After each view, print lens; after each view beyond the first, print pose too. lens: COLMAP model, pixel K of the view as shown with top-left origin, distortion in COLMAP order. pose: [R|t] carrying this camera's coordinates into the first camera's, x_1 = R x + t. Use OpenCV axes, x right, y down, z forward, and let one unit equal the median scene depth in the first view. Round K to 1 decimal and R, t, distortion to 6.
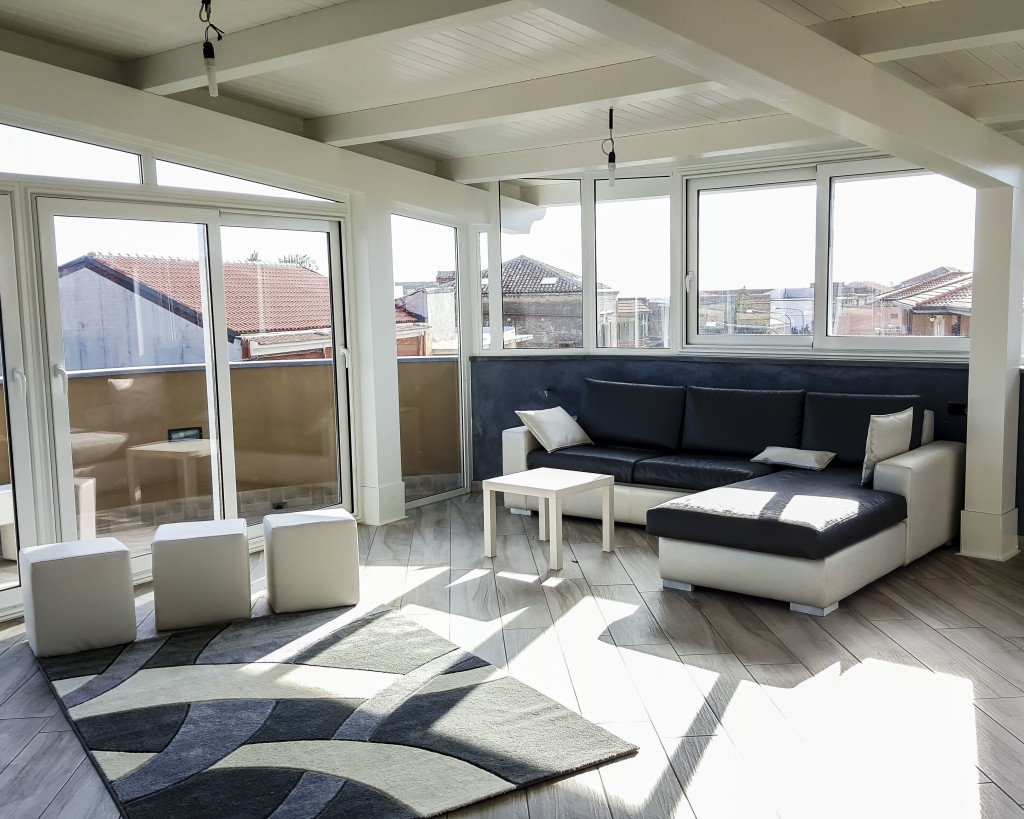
lens RADIAL K [[1033.8, 0, 568.4], [0, 1033.8, 412.9], [0, 0, 1]] dist [0.118884, -0.269507]
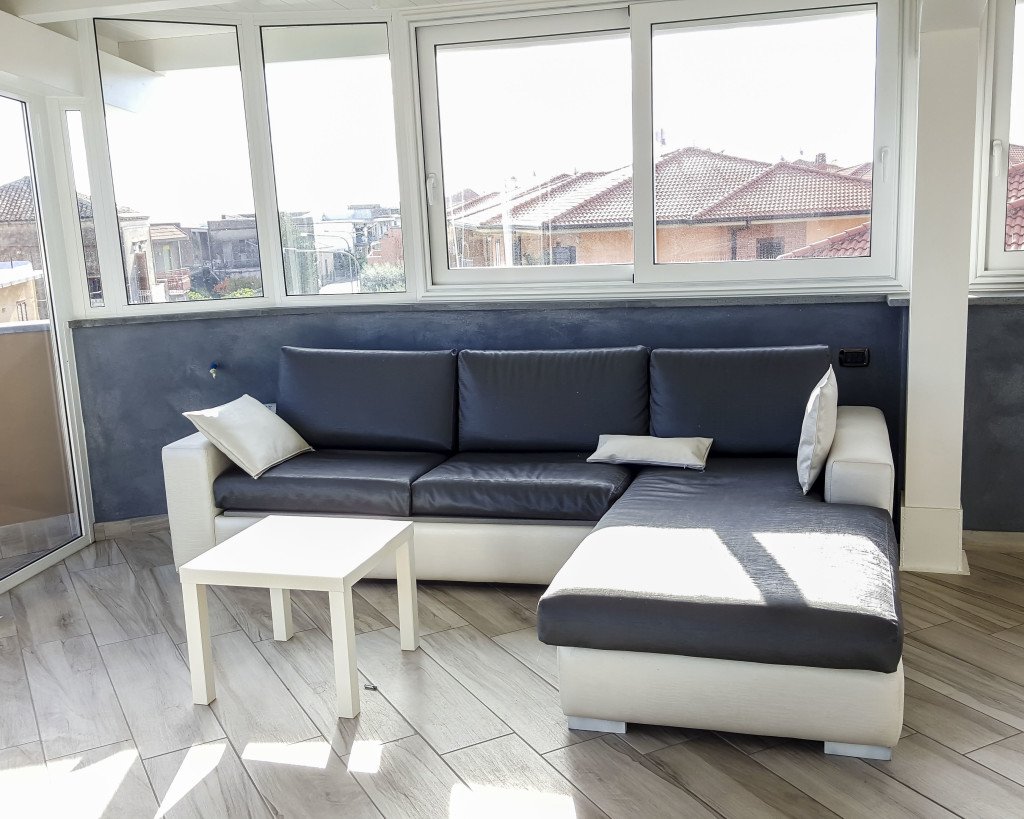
lens RADIAL K [[1044.6, 0, 512.0], [0, 1044.6, 409.5], [0, 0, 1]] dist [0.141331, -0.254691]
pose [[0.926936, -0.094701, 0.363072, -0.113180], [0.070145, 0.994303, 0.080262, -0.045826], [-0.368604, -0.048930, 0.928298, 0.435951]]
